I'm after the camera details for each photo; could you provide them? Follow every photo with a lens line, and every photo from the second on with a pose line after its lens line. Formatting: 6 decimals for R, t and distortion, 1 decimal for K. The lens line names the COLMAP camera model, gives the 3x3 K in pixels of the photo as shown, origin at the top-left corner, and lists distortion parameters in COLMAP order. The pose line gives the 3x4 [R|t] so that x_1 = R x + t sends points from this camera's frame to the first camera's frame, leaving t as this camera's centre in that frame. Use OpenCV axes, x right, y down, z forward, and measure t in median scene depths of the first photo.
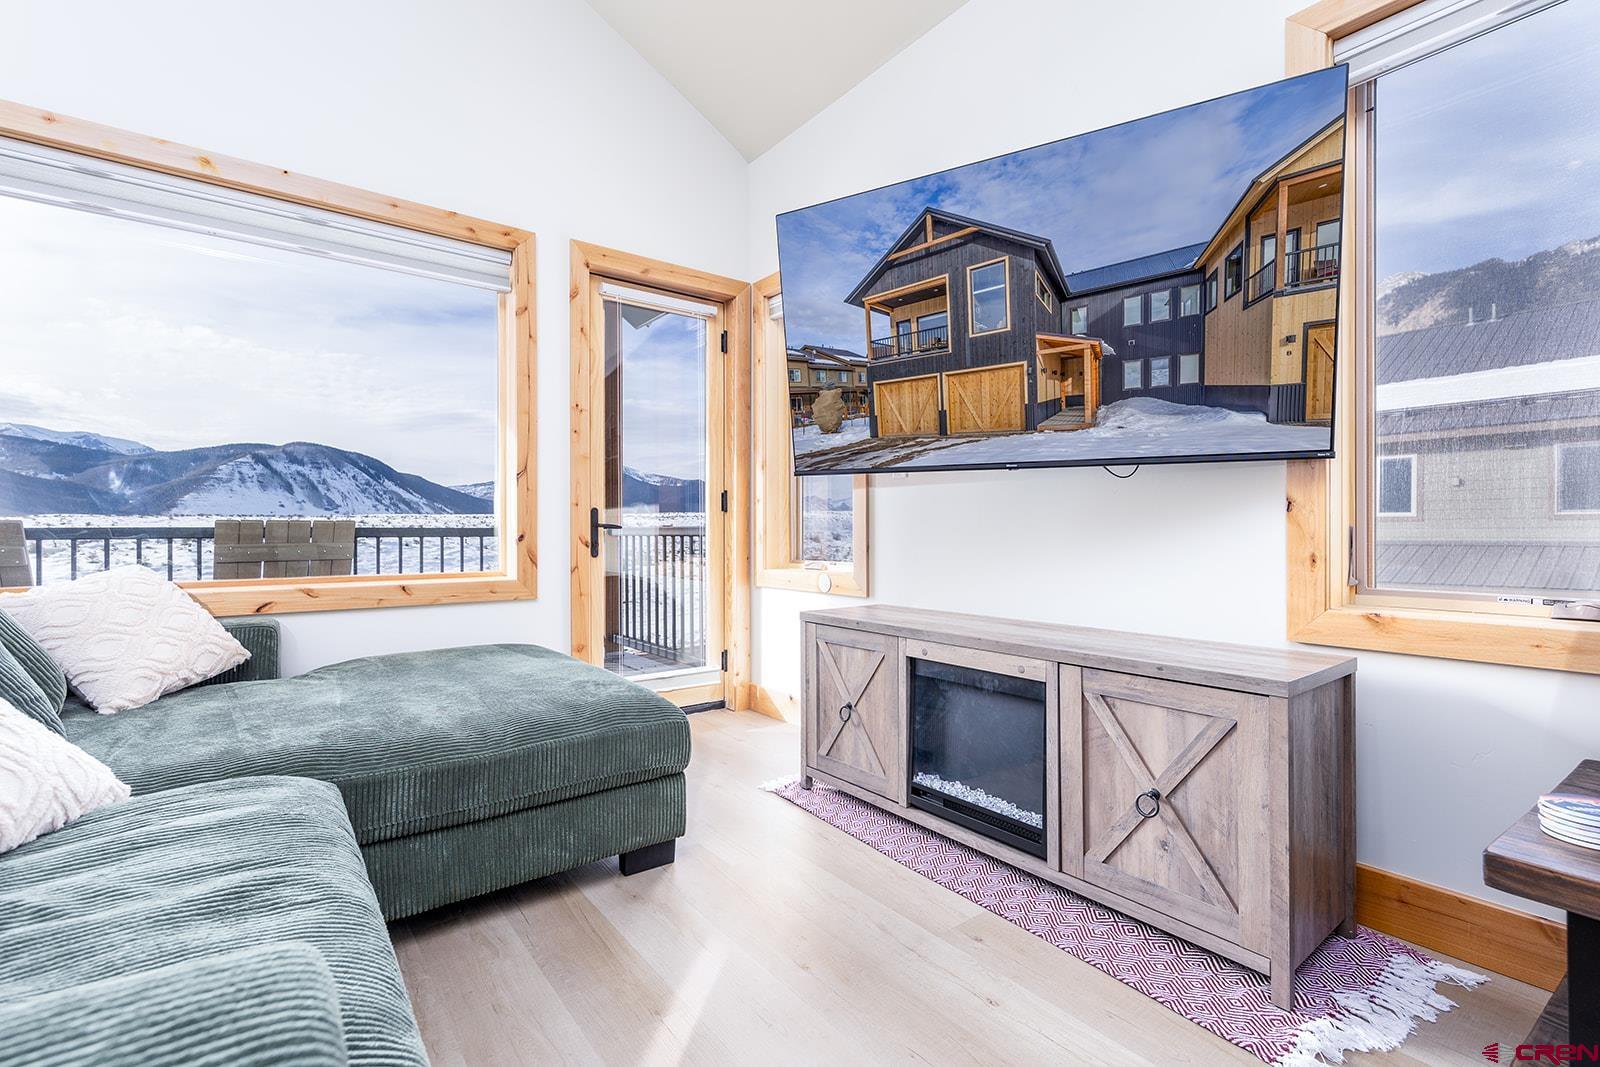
lens RADIAL K [[722.1, 0, 801.9], [0, 722.1, 542.9], [0, 0, 1]] dist [-0.000679, 0.000092]
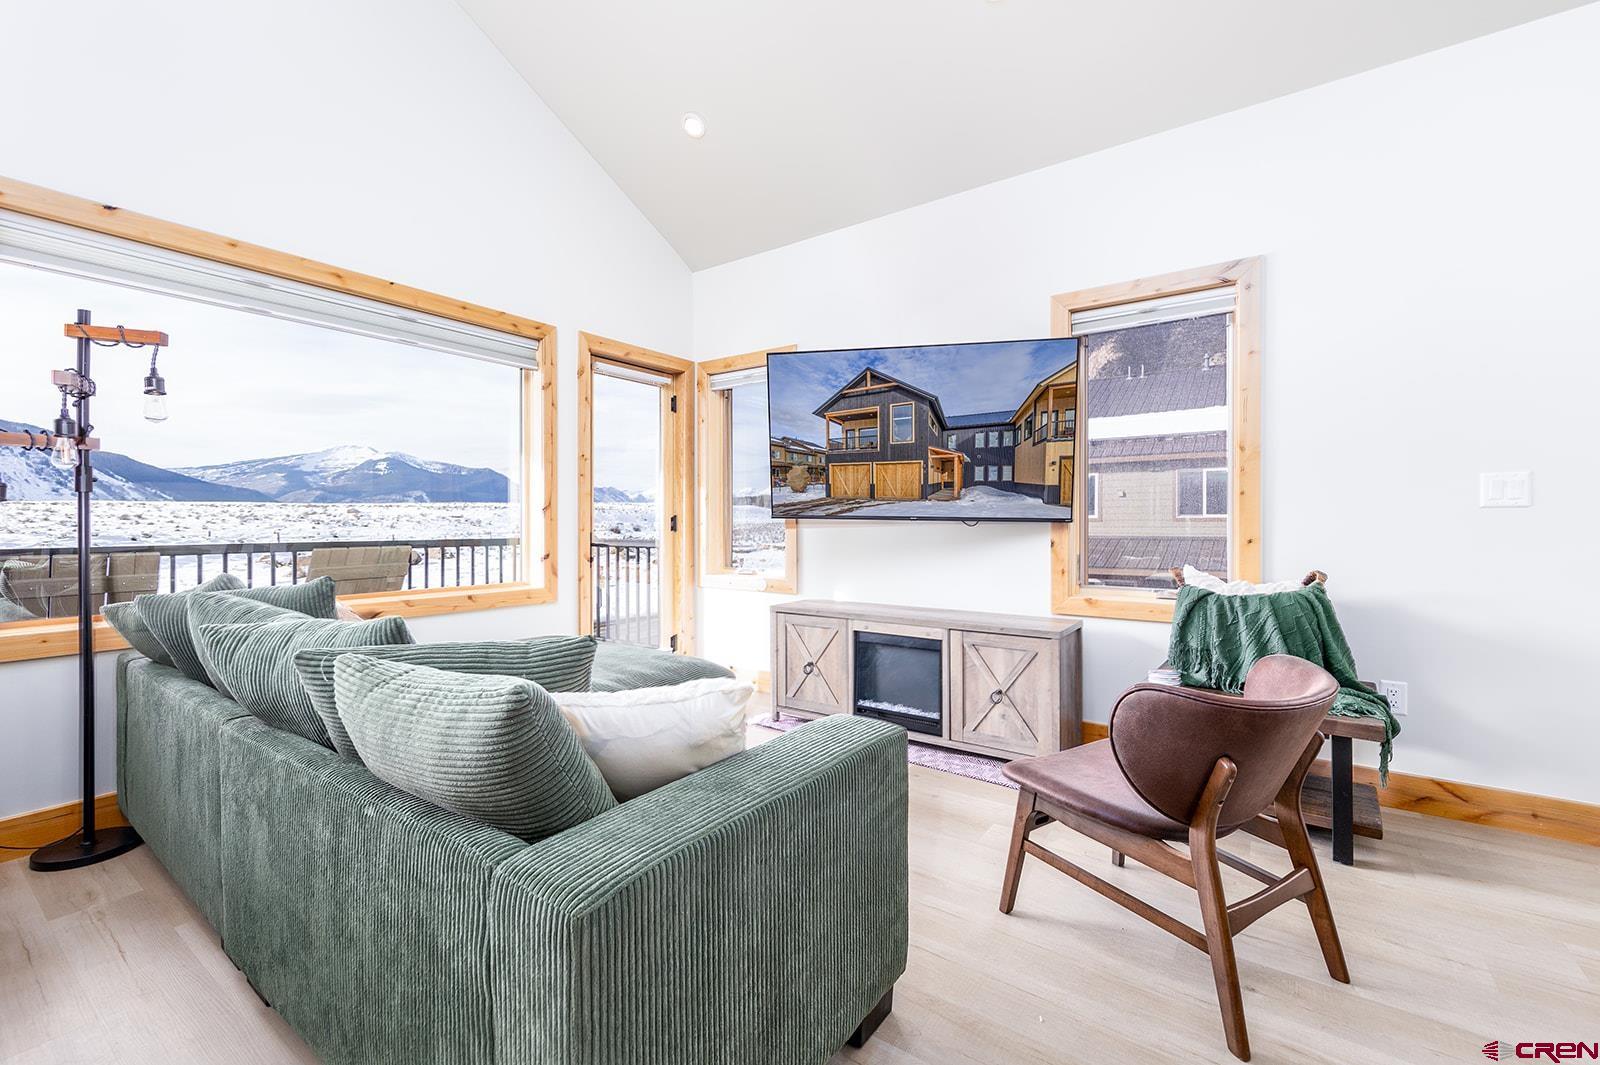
lens RADIAL K [[684.5, 0, 808.4], [0, 684.5, 529.7], [0, 0, 1]] dist [0.009921, 0.000123]
pose [[0.955276, 0.000623, 0.295714, -0.443016], [0.000865, 0.999988, -0.004903, -0.072327], [-0.295713, 0.004940, 0.955264, -0.509115]]
